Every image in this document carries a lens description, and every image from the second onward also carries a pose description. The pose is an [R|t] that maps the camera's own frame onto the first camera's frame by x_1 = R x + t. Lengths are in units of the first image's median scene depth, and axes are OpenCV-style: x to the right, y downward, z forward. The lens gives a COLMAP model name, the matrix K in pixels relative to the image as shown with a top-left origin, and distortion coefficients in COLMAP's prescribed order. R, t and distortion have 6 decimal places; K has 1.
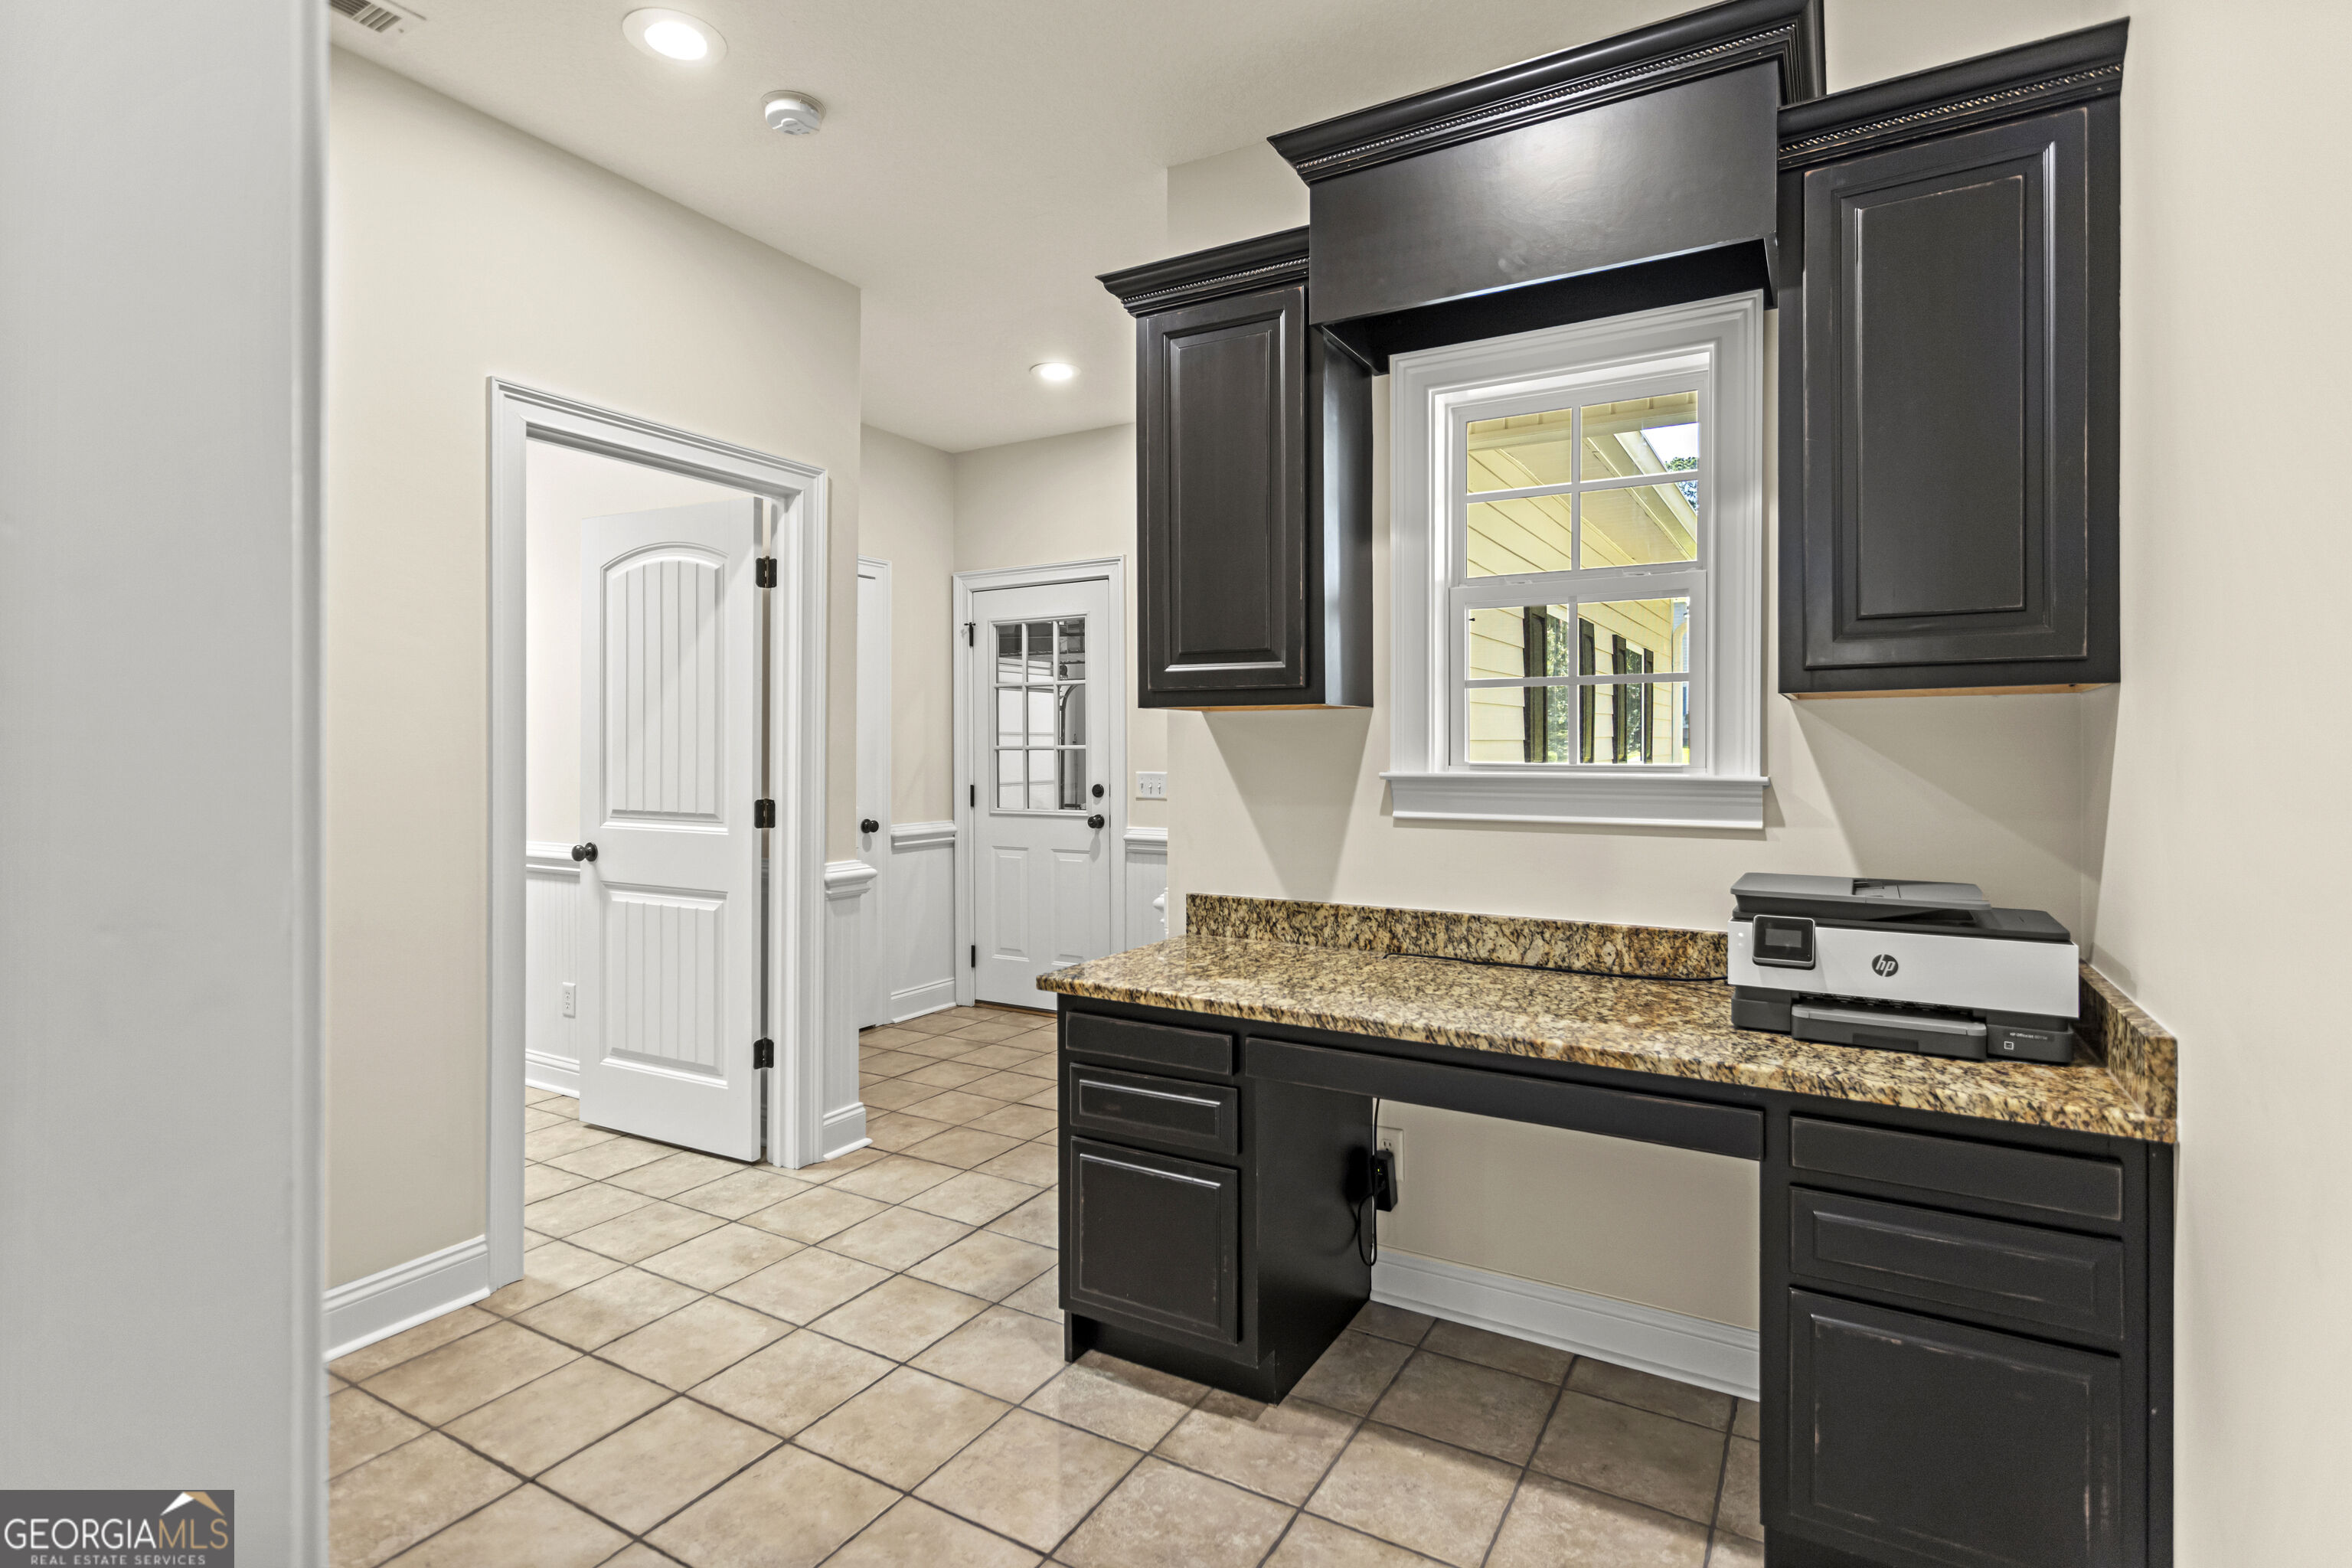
lens RADIAL K [[1135.1, 0, 1183.2], [0, 1135.1, 750.3], [0, 0, 1]] dist [0.001161, -0.000457]
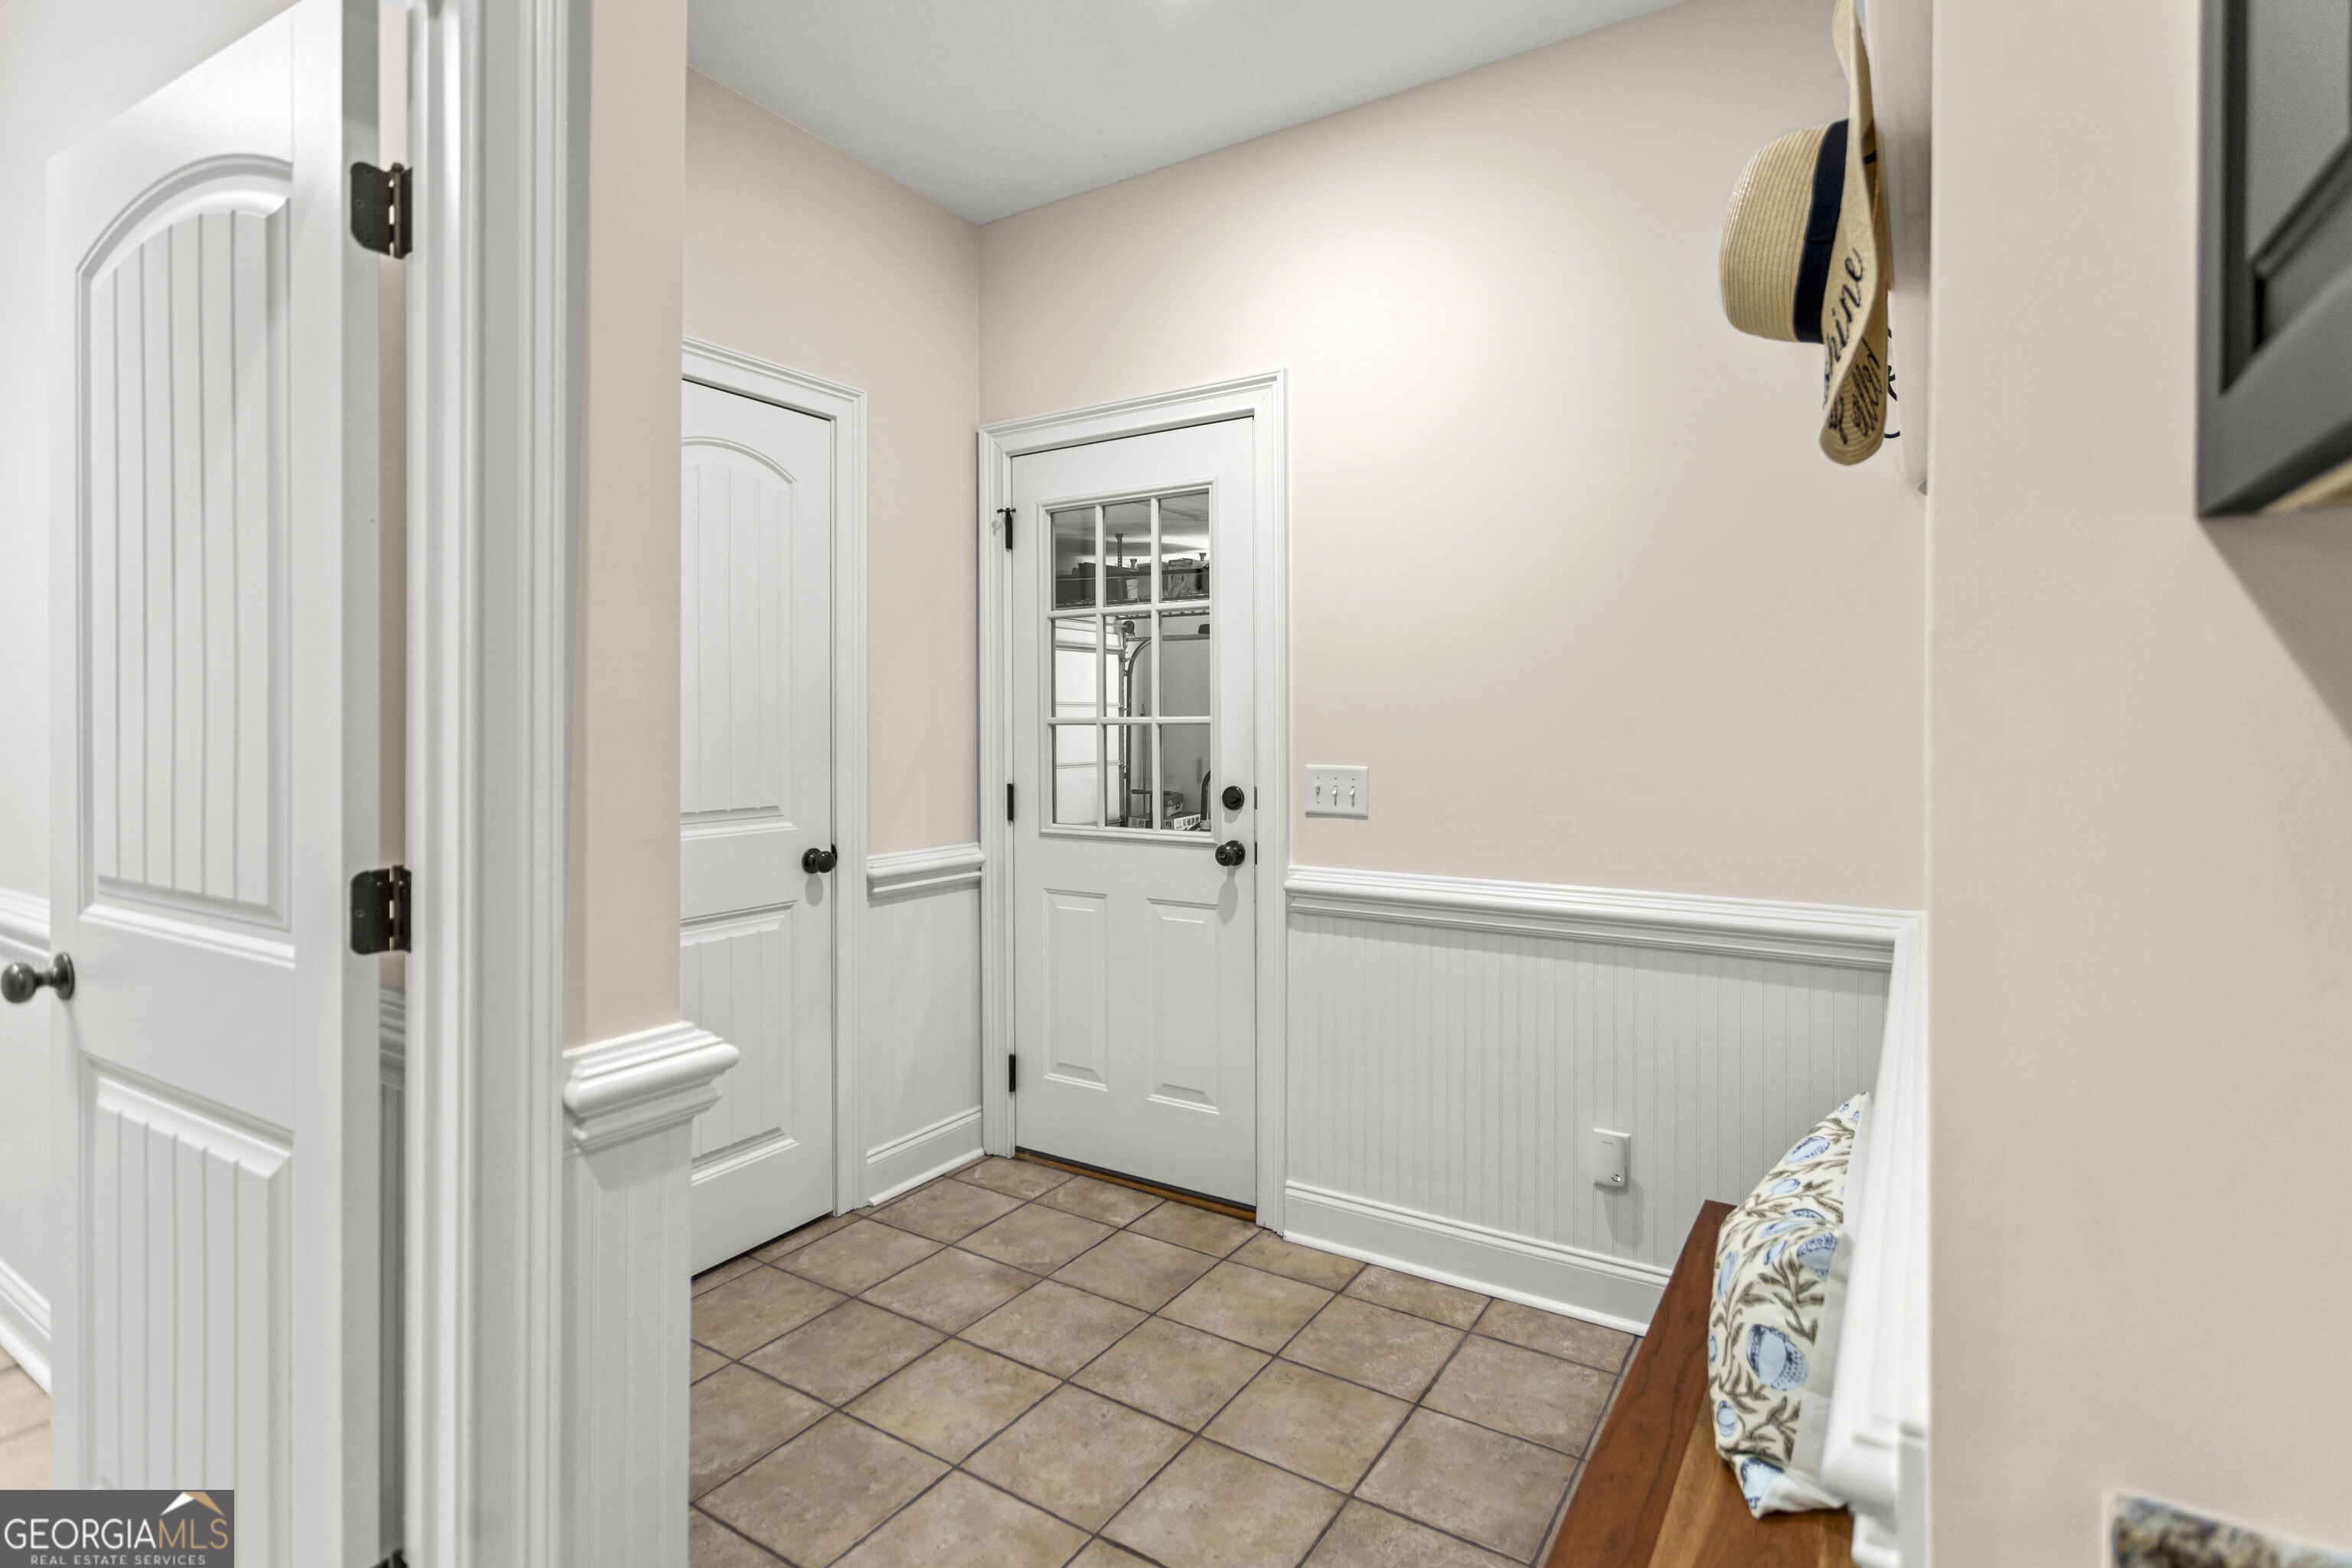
lens RADIAL K [[1135.1, 0, 1183.2], [0, 1135.1, 750.3], [0, 0, 1]] dist [0.001161, -0.000457]
pose [[0.998992, 0.003181, -0.044773, -0.073872], [-0.002131, 0.999722, 0.023486, -0.000772], [0.044835, -0.023366, 0.998721, 0.439062]]
